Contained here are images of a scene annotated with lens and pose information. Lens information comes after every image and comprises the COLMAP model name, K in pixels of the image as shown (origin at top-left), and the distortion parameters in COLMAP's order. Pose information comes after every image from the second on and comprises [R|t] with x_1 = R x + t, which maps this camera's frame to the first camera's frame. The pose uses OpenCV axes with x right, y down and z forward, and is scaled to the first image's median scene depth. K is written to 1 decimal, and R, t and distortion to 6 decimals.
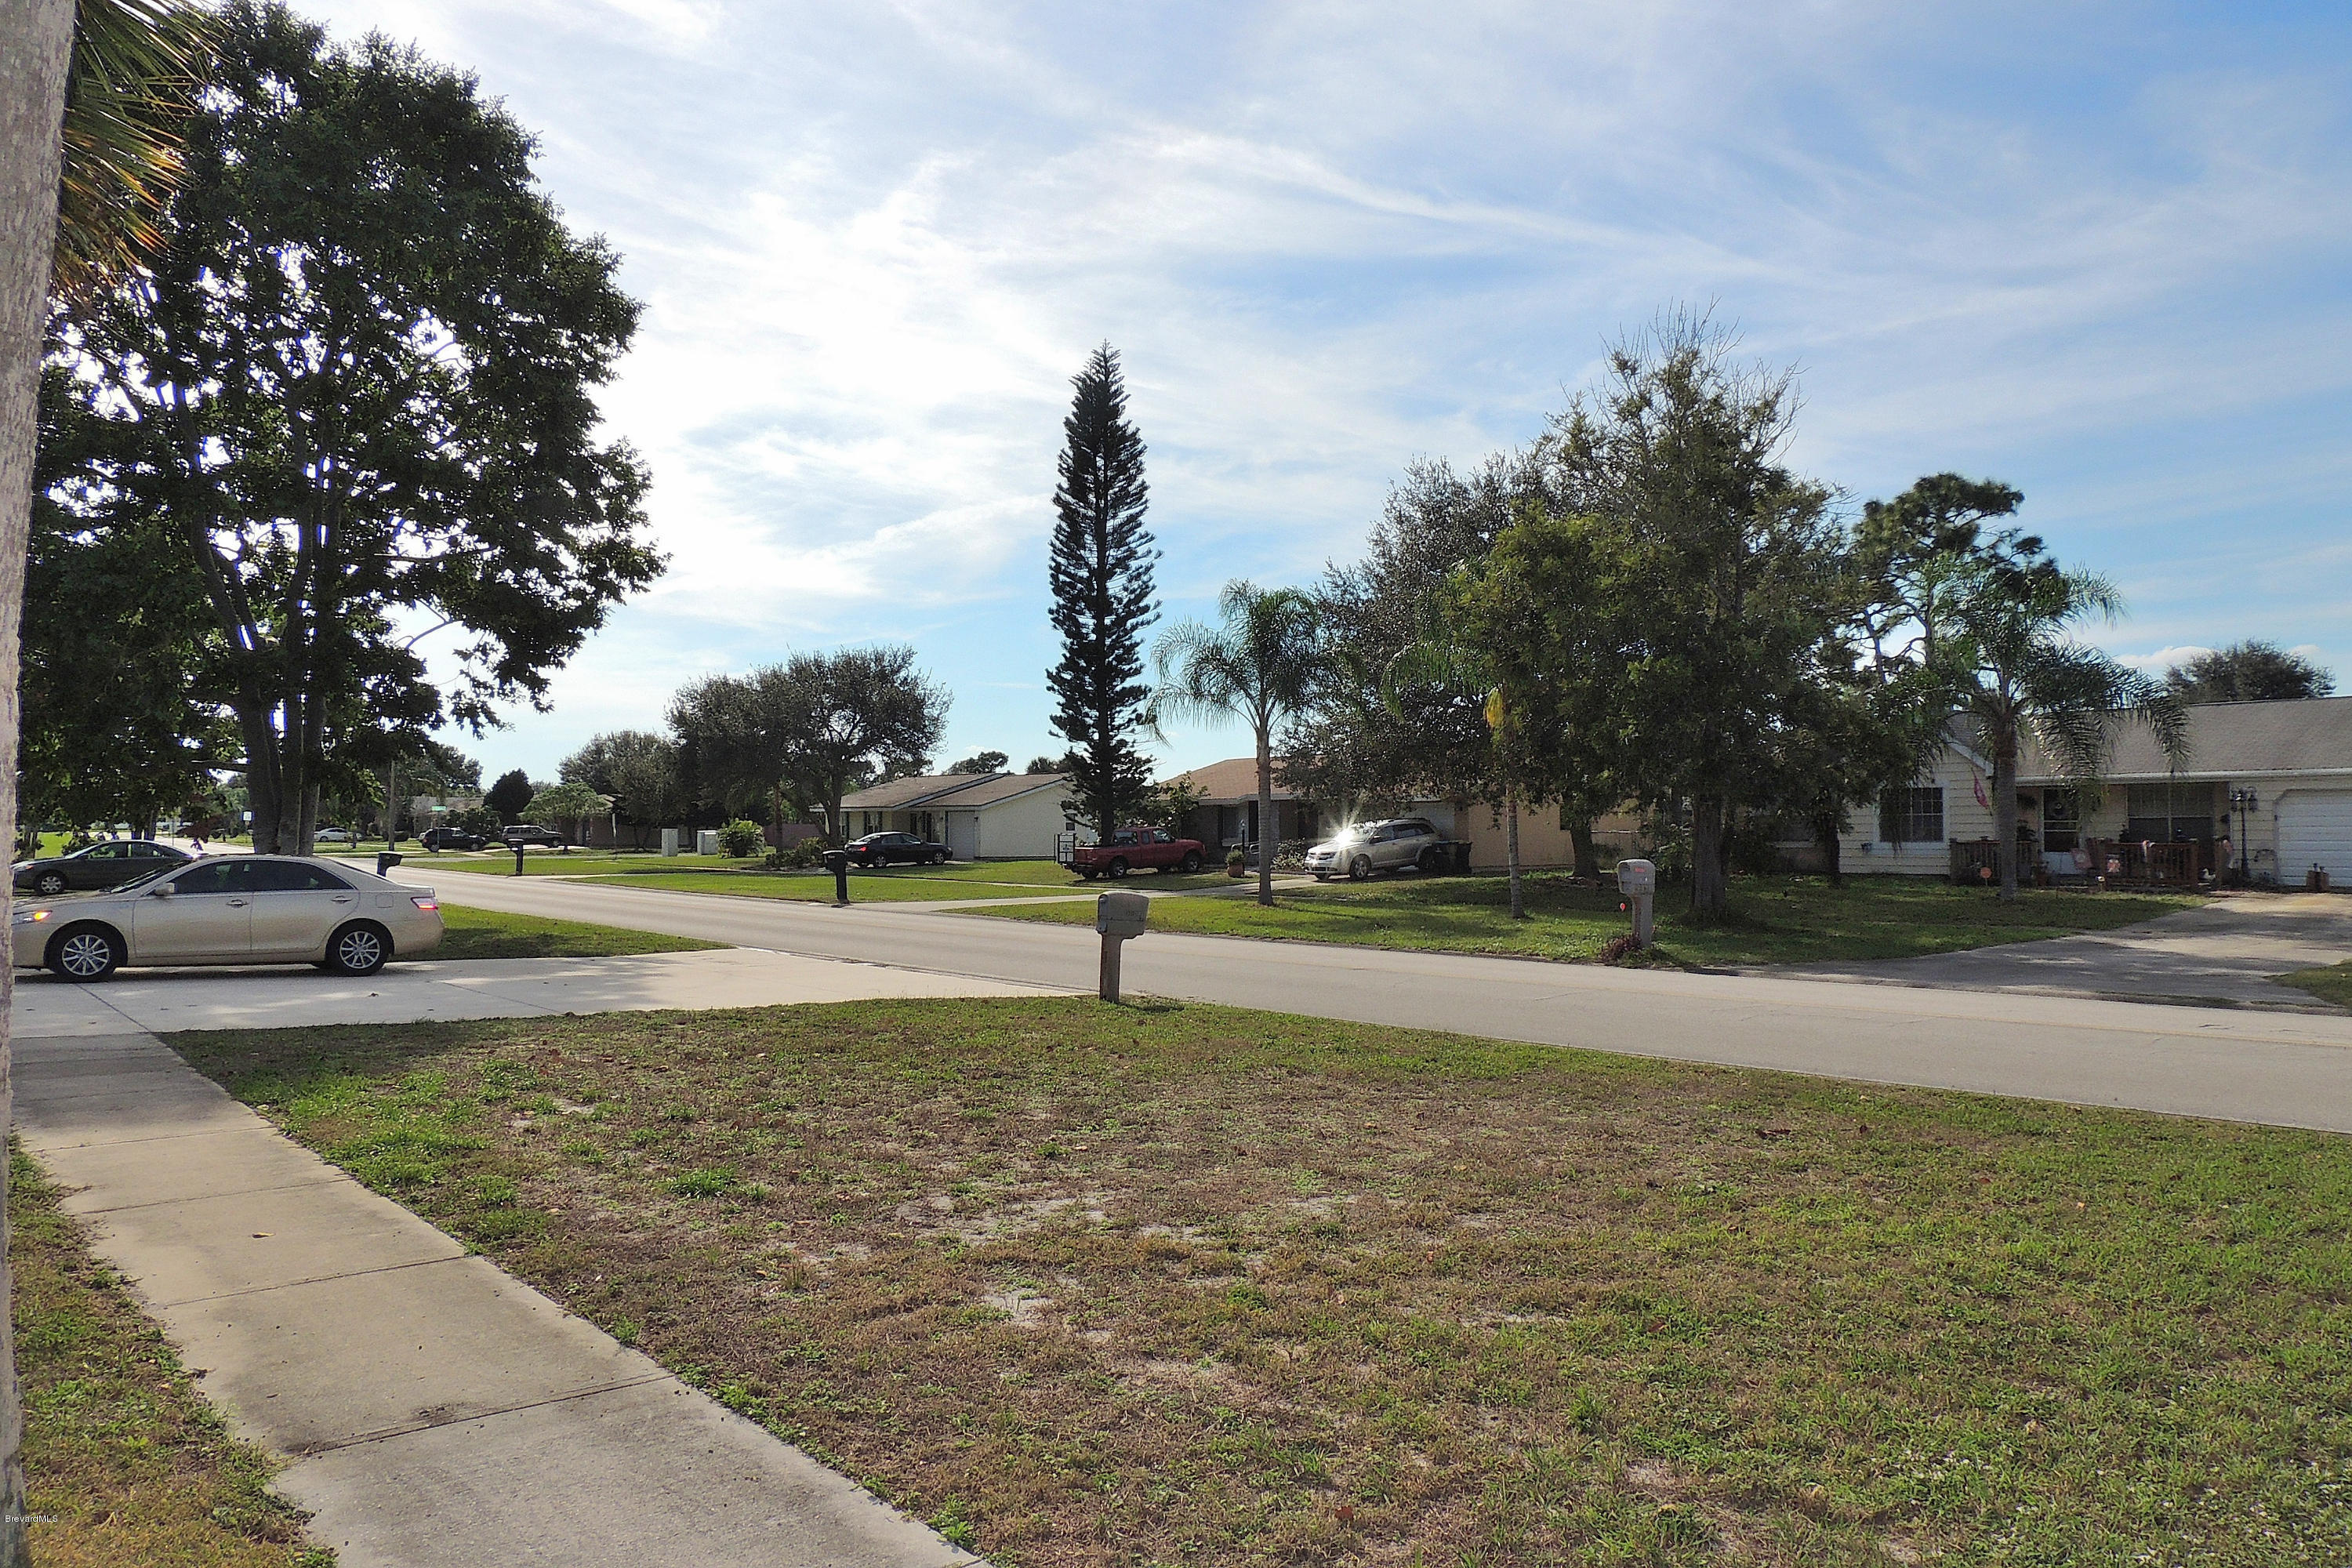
lens RADIAL K [[1666.9, 0, 1175.6], [0, 1666.9, 808.0], [0, 0, 1]] dist [-0.024197, 0.001715]
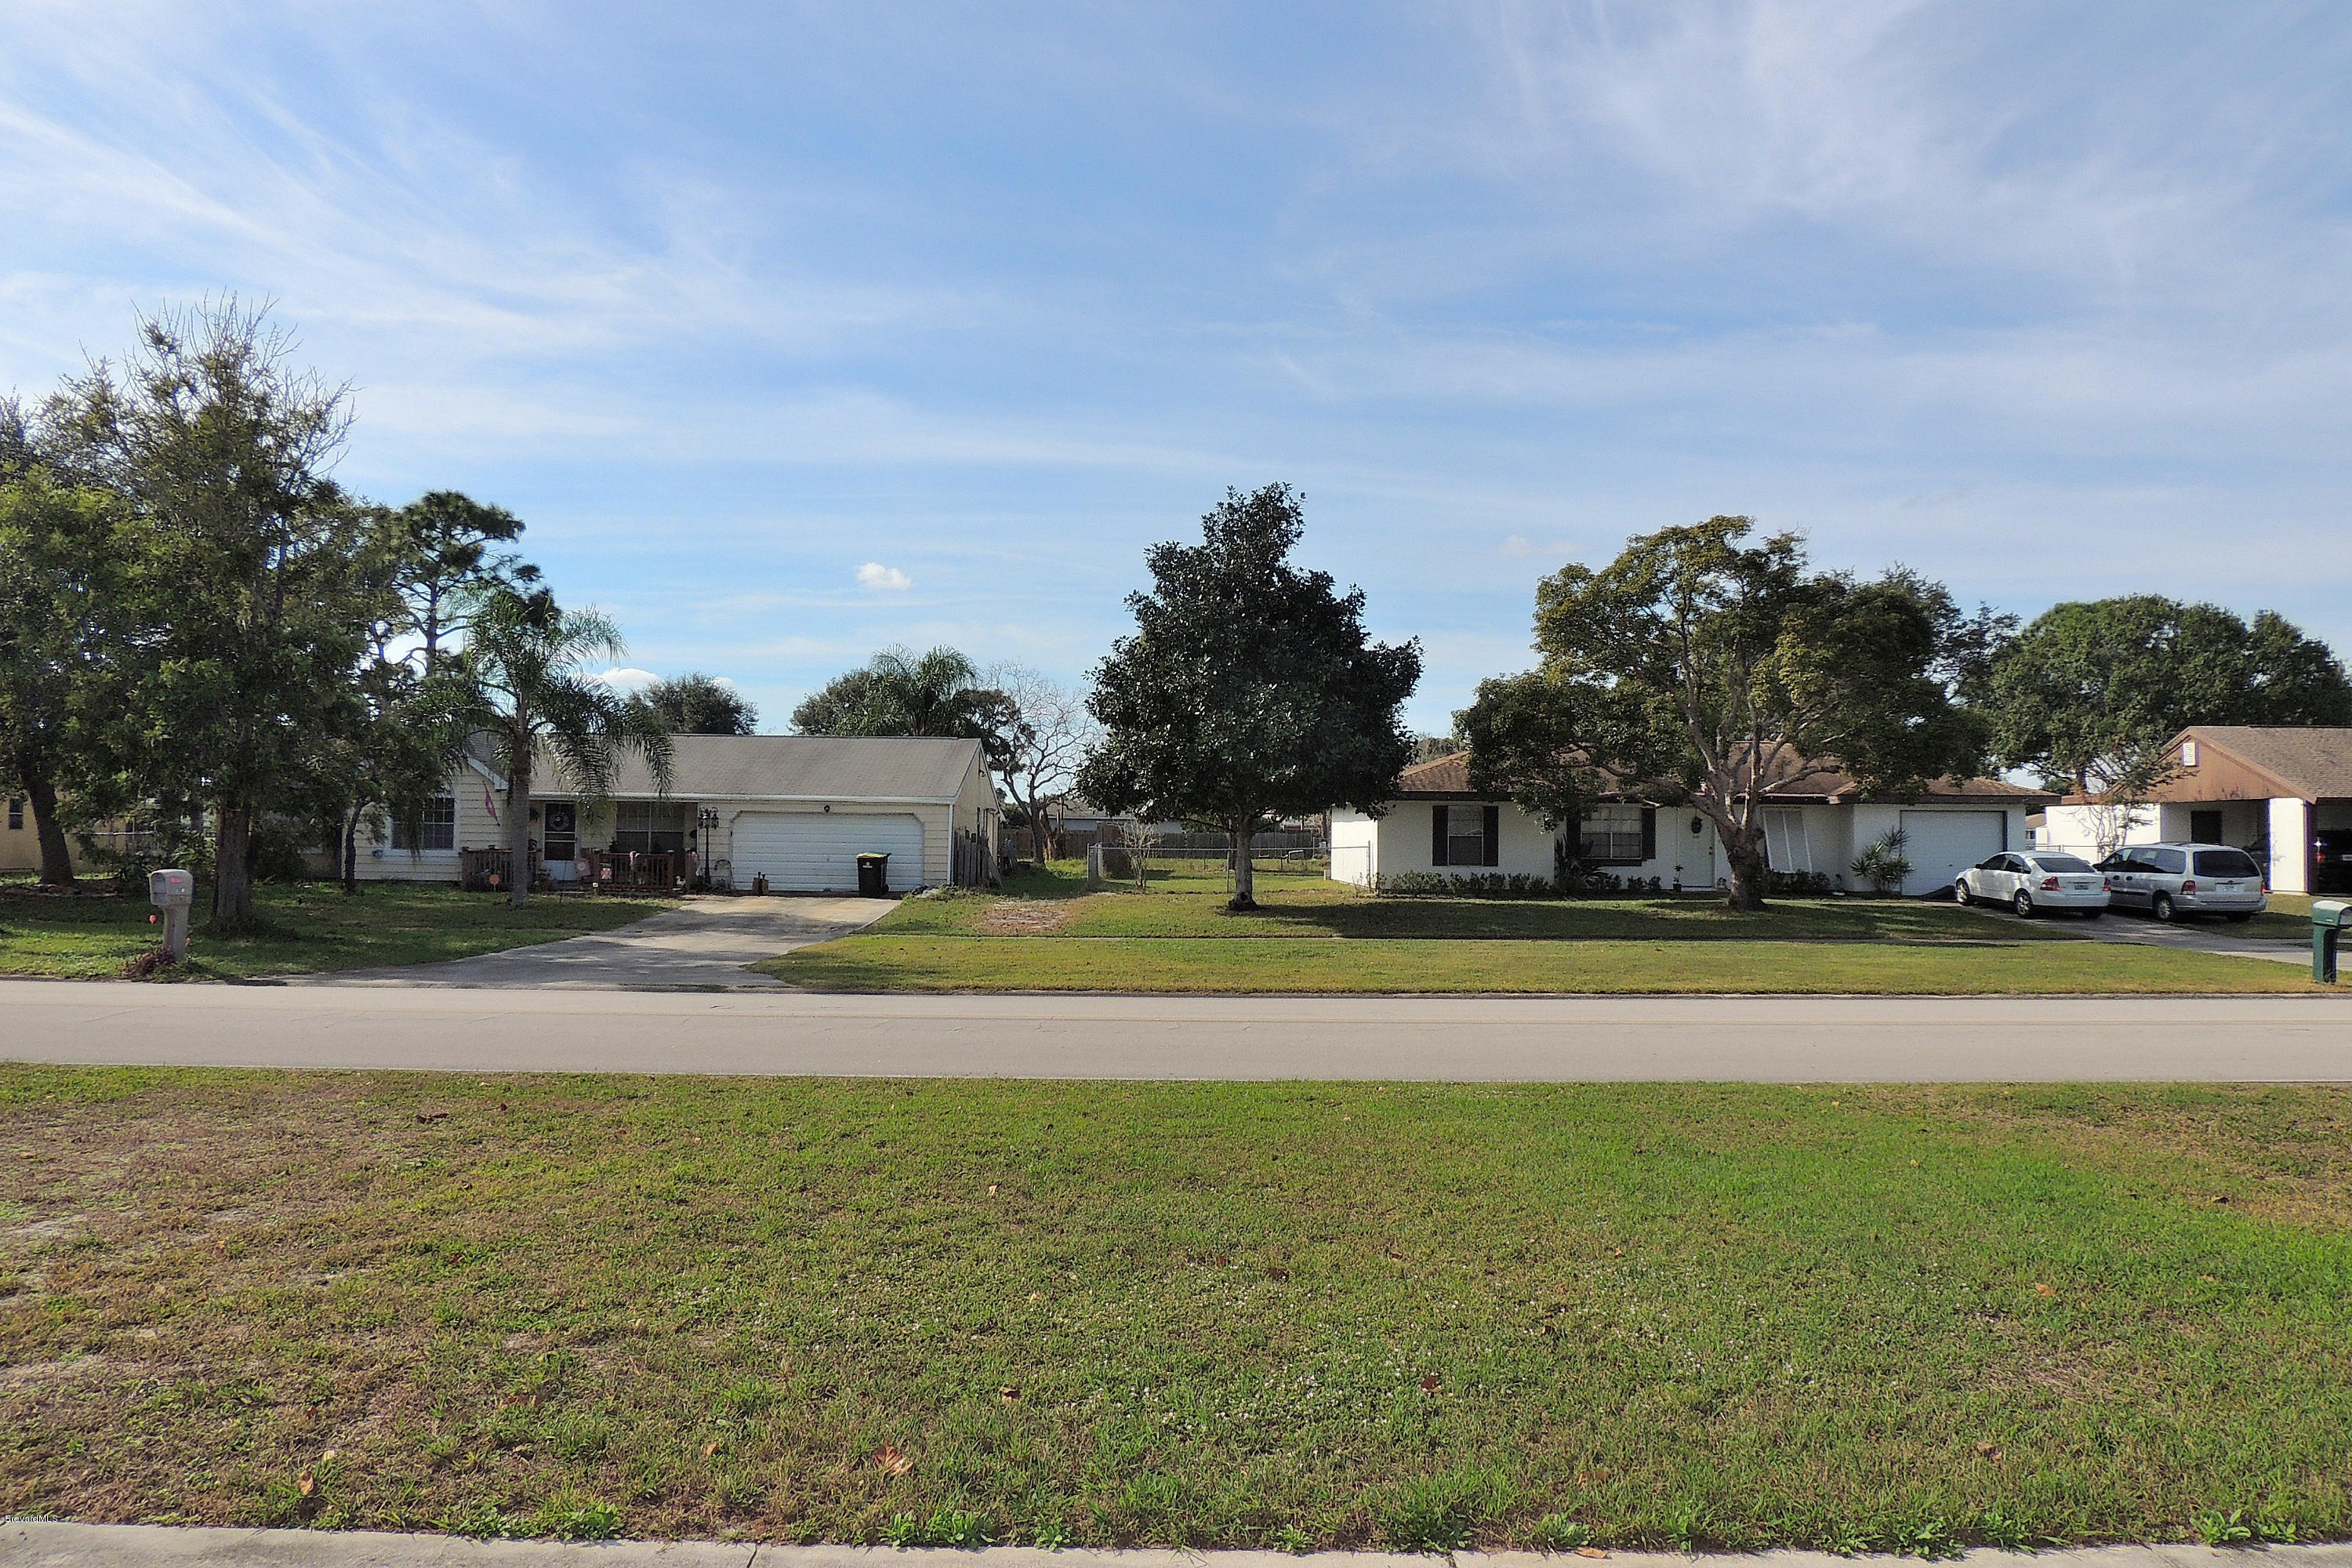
lens RADIAL K [[1730.4, 0, 1184.4], [0, 1730.4, 794.1], [0, 0, 1]] dist [0.003514, 0.003231]
pose [[0.641306, 0.034319, 0.766517, -0.093400], [-0.030768, 0.999346, -0.019001, -0.009182], [-0.766668, -0.011398, 0.641942, -0.068987]]
